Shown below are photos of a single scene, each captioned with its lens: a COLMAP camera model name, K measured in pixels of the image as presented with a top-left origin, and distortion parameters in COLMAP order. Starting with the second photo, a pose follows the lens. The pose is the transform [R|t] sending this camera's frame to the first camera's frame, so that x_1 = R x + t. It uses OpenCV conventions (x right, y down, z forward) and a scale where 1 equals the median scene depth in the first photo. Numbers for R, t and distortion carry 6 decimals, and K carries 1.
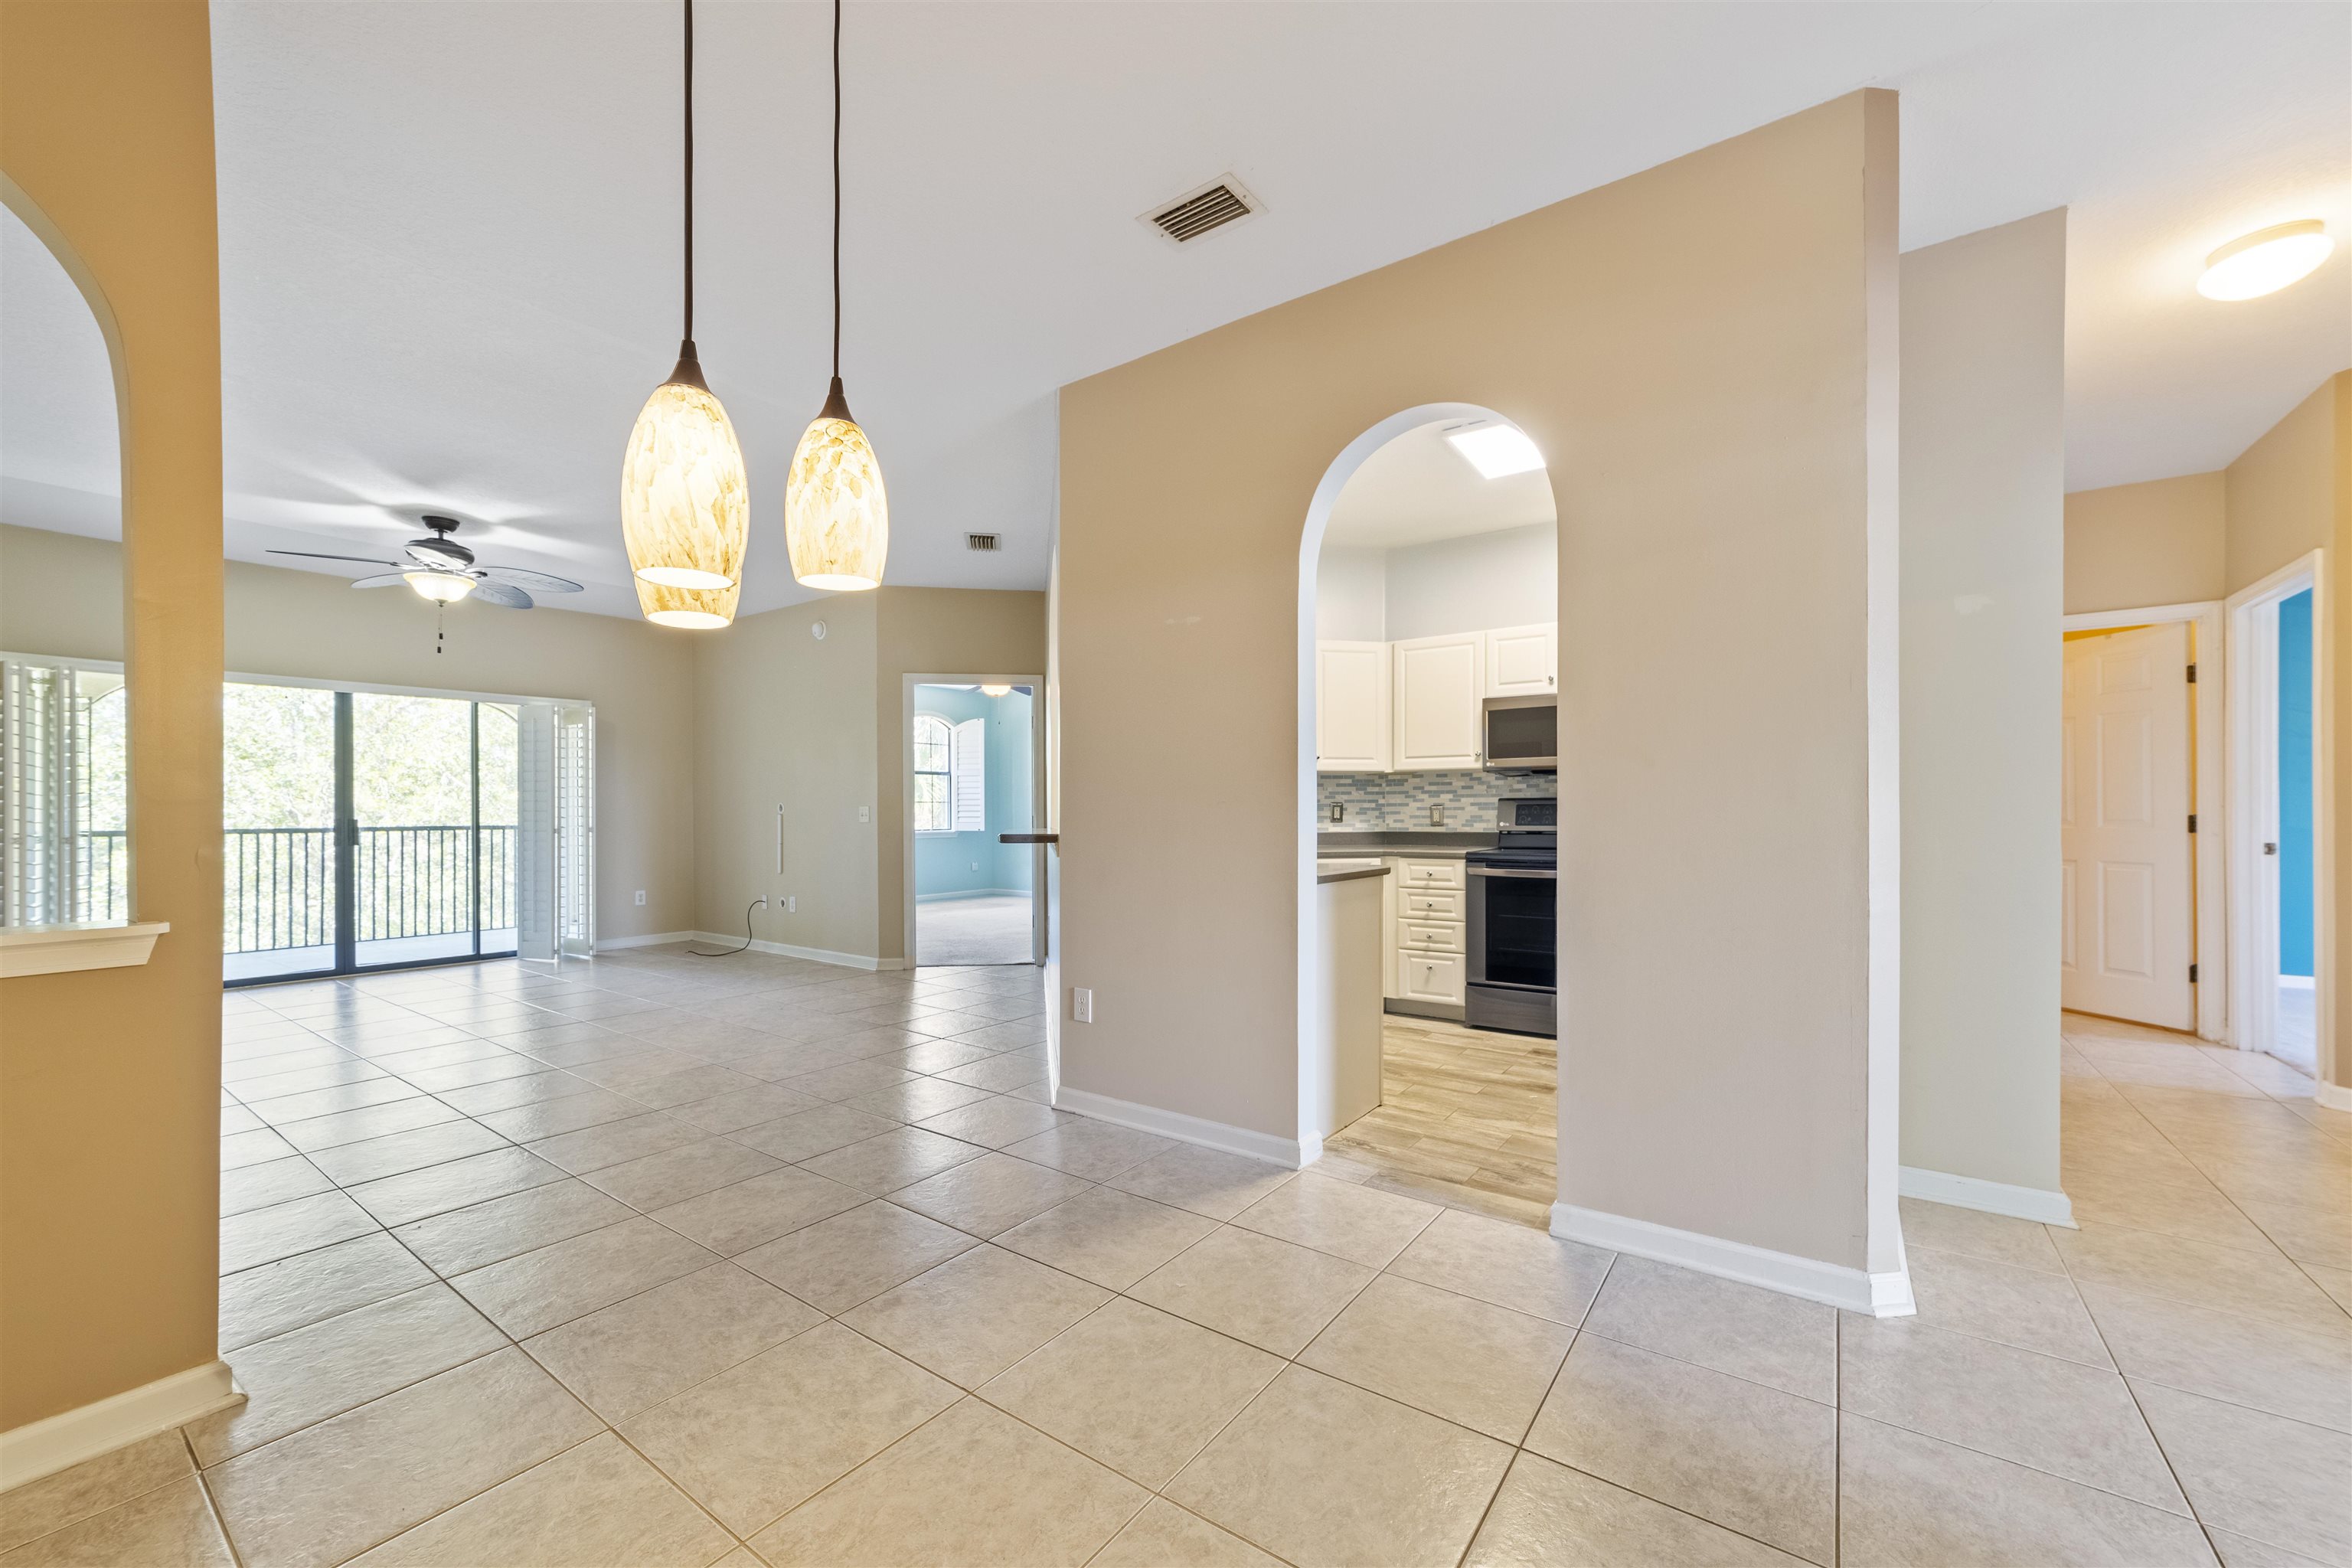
lens RADIAL K [[913.3, 0, 1181.3], [0, 913.3, 824.3], [0, 0, 1]] dist [-0.008171, 0.005423]
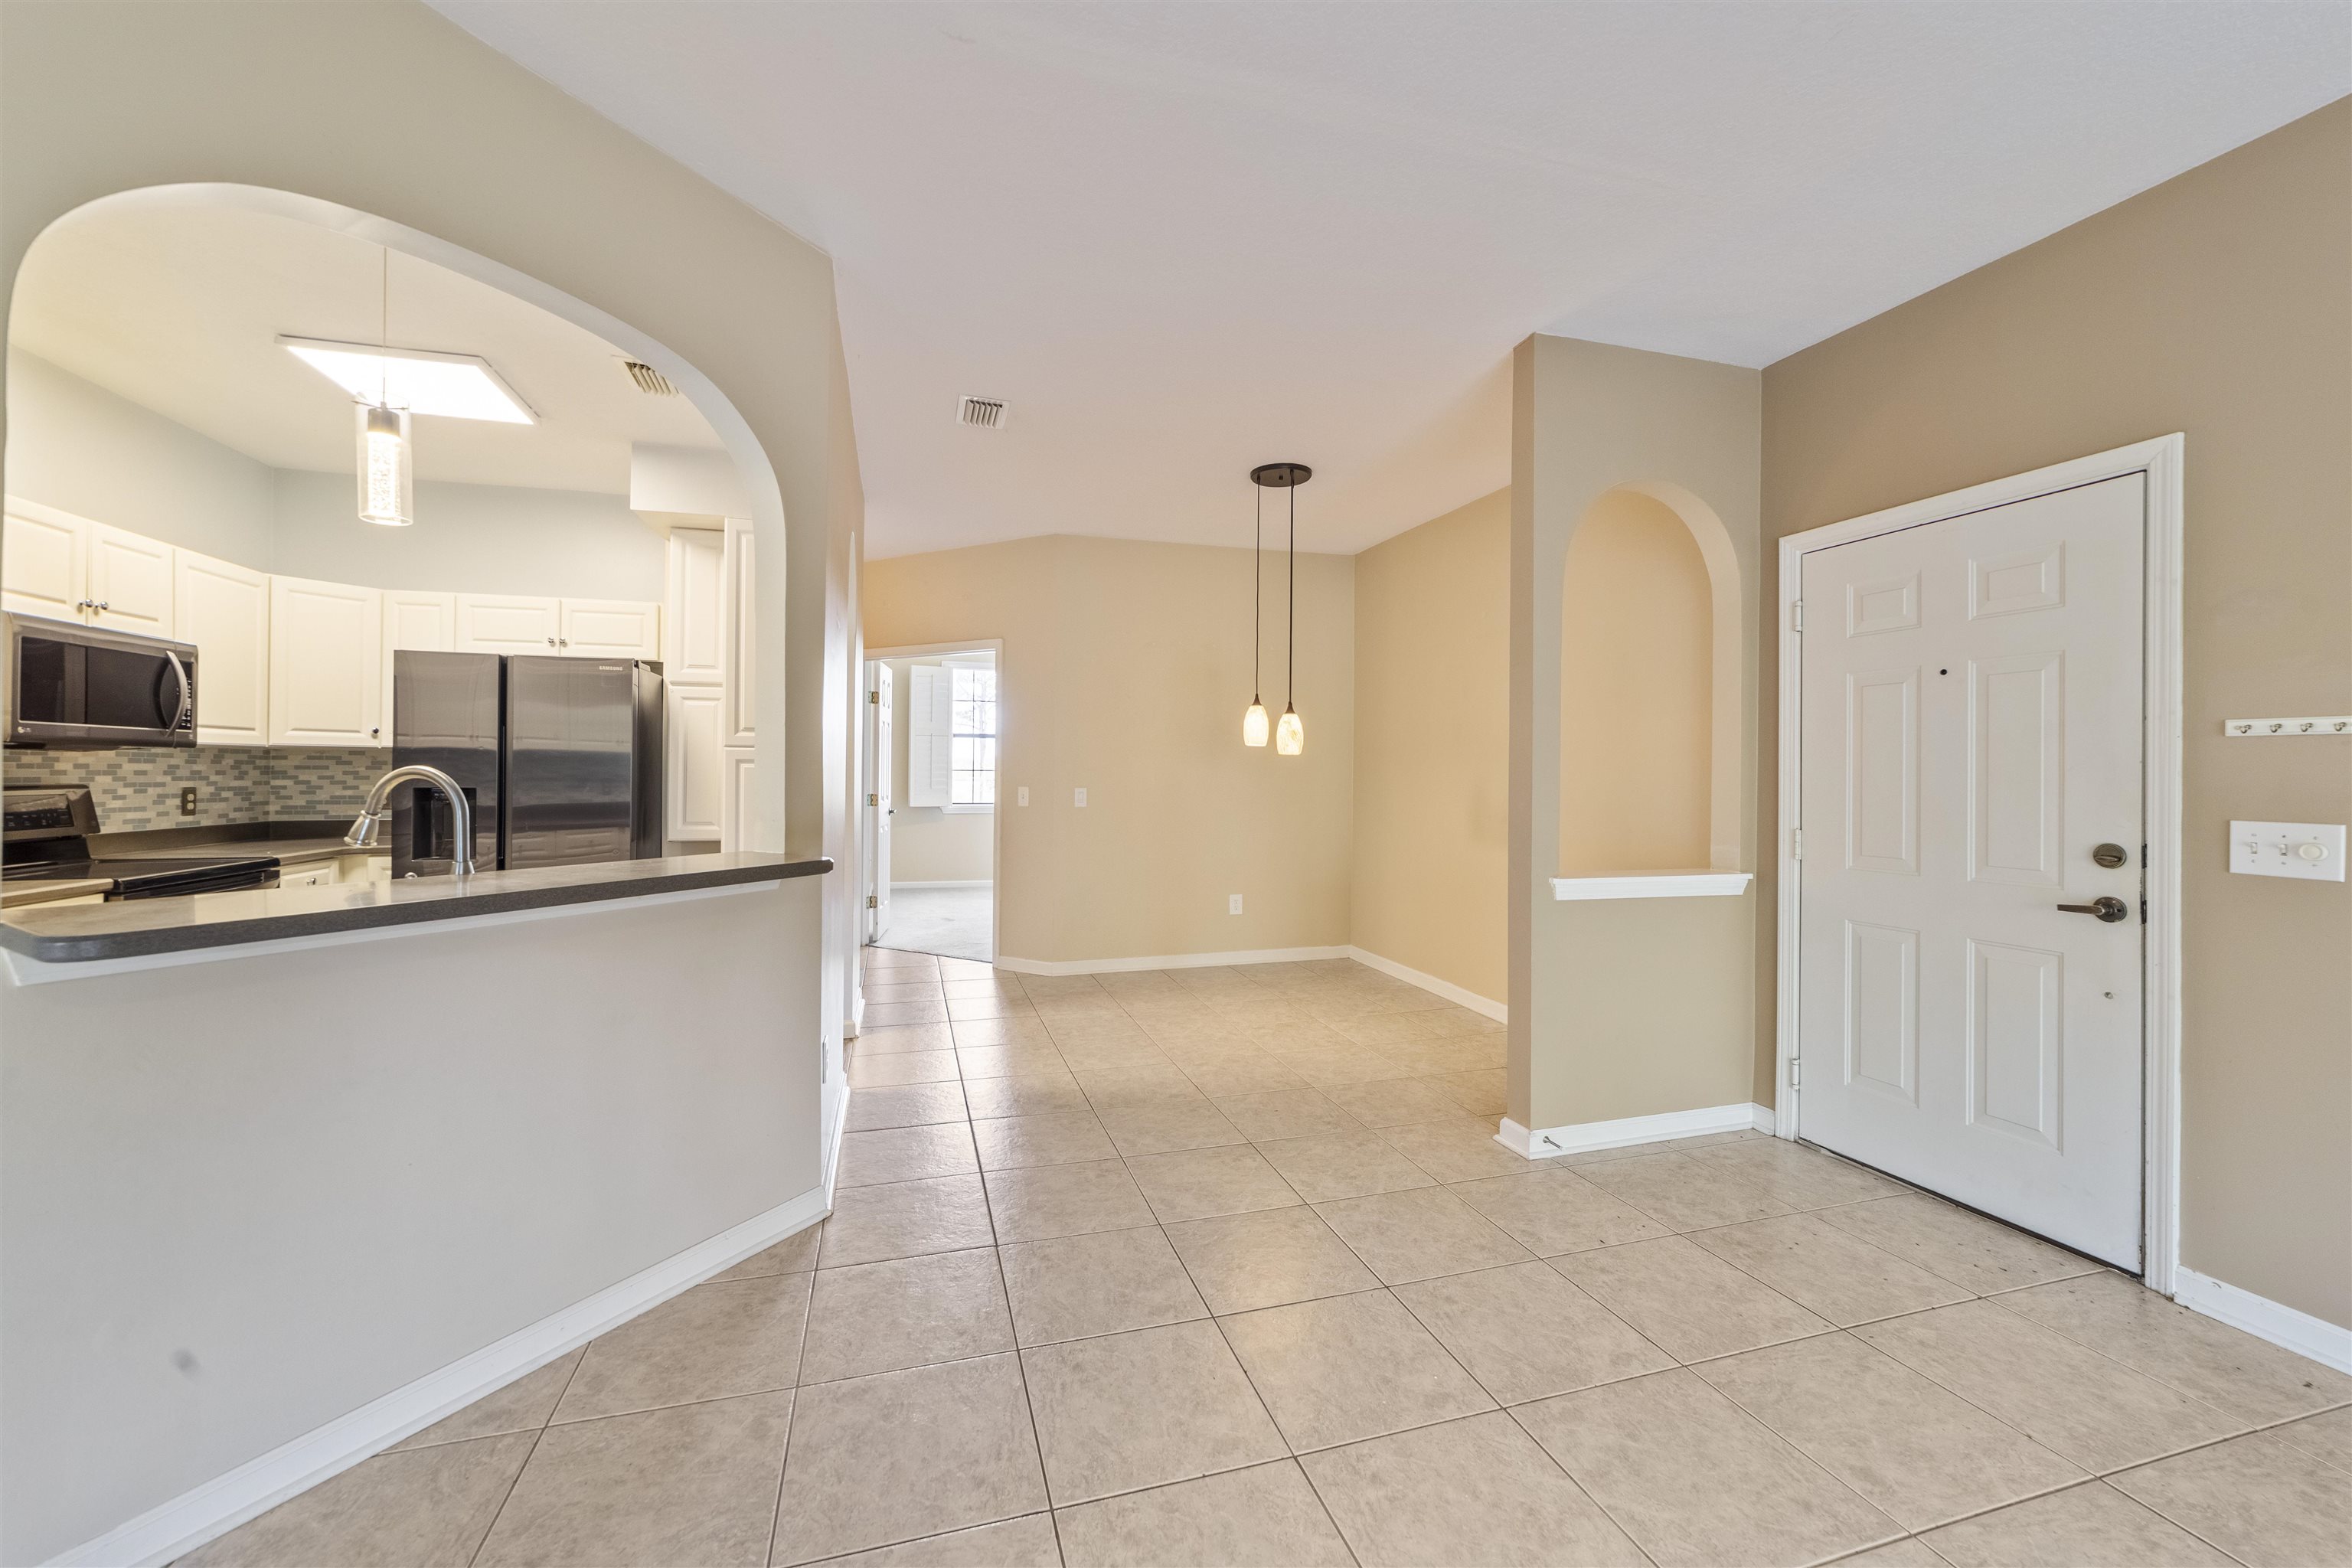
lens RADIAL K [[913.3, 0, 1159.9], [0, 913.3, 794.0], [0, 0, 1]] dist [-0.008171, 0.005423]
pose [[-0.785791, -0.017072, 0.618256, -0.463585], [0.003553, 0.999478, 0.032115, -0.033193], [-0.618482, 0.027433, -0.785320, 0.808344]]
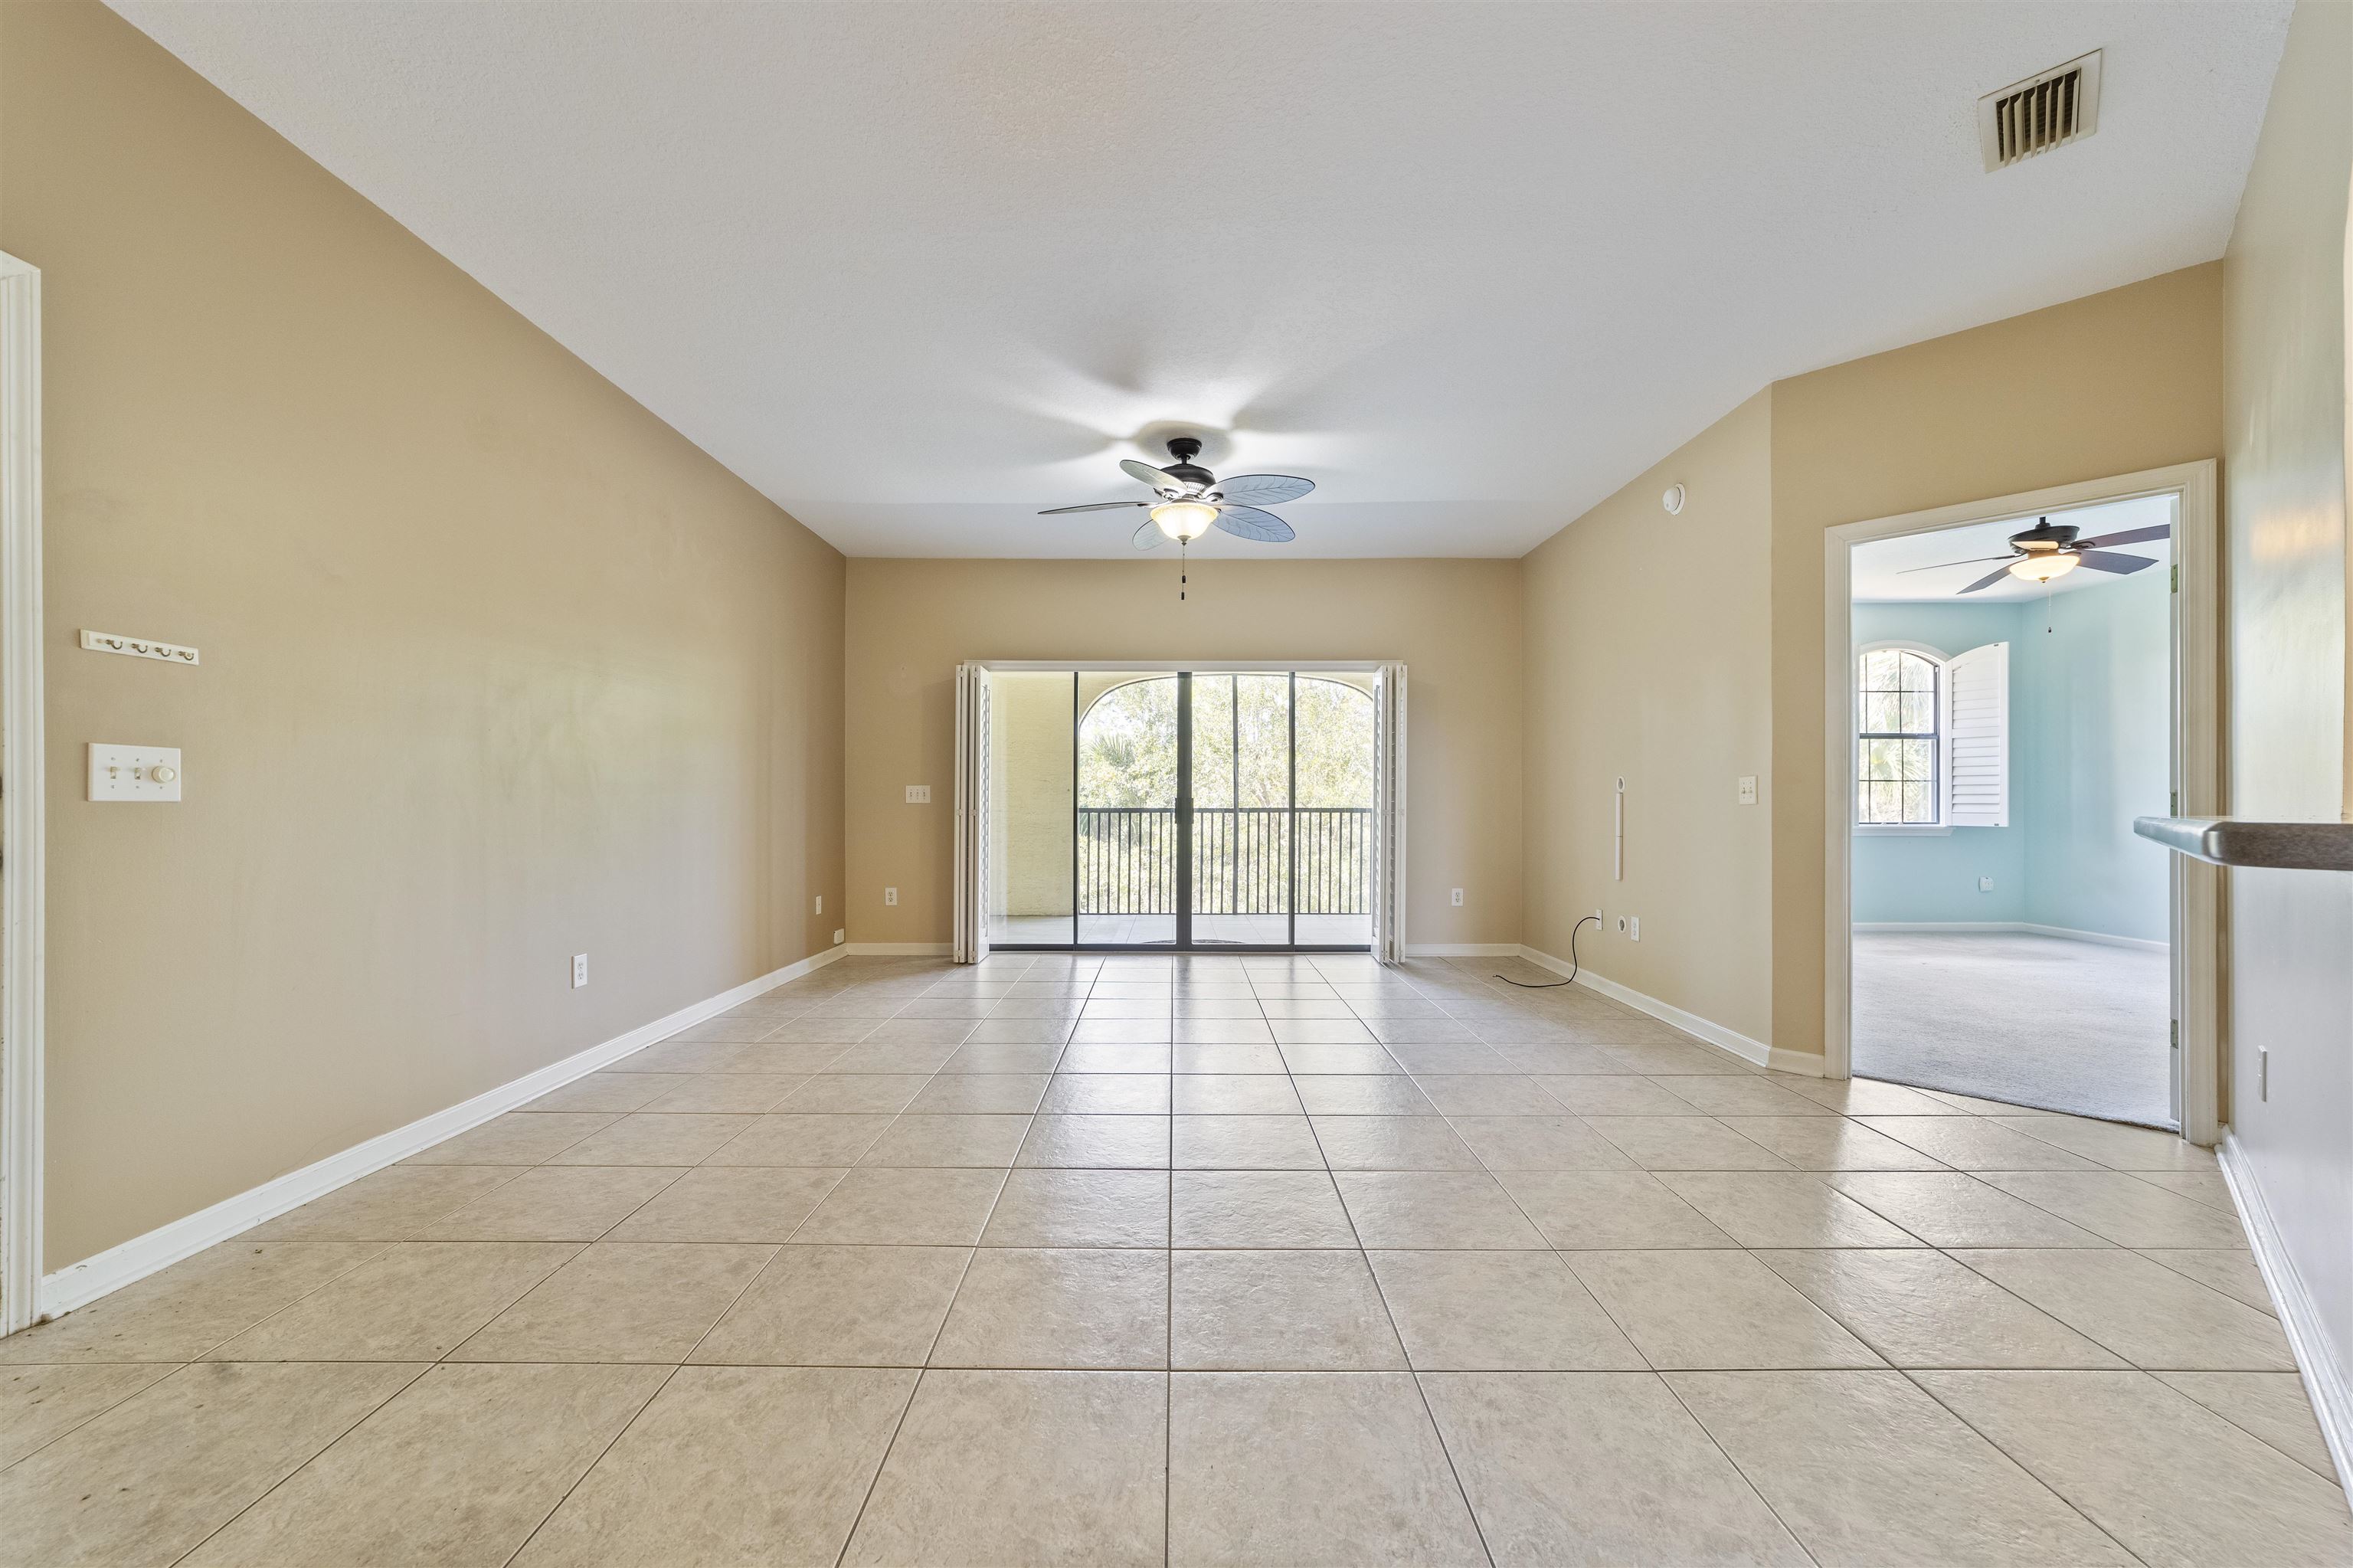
lens RADIAL K [[913.8, 0, 1175.1], [0, 913.8, 800.0], [0, 0, 1]] dist [-0.008171, 0.005423]
pose [[0.584997, 0.002058, -0.811033, -0.100565], [-0.015034, 0.999852, -0.008307, 0.005815], [0.810896, 0.017052, 0.584942, 0.405765]]
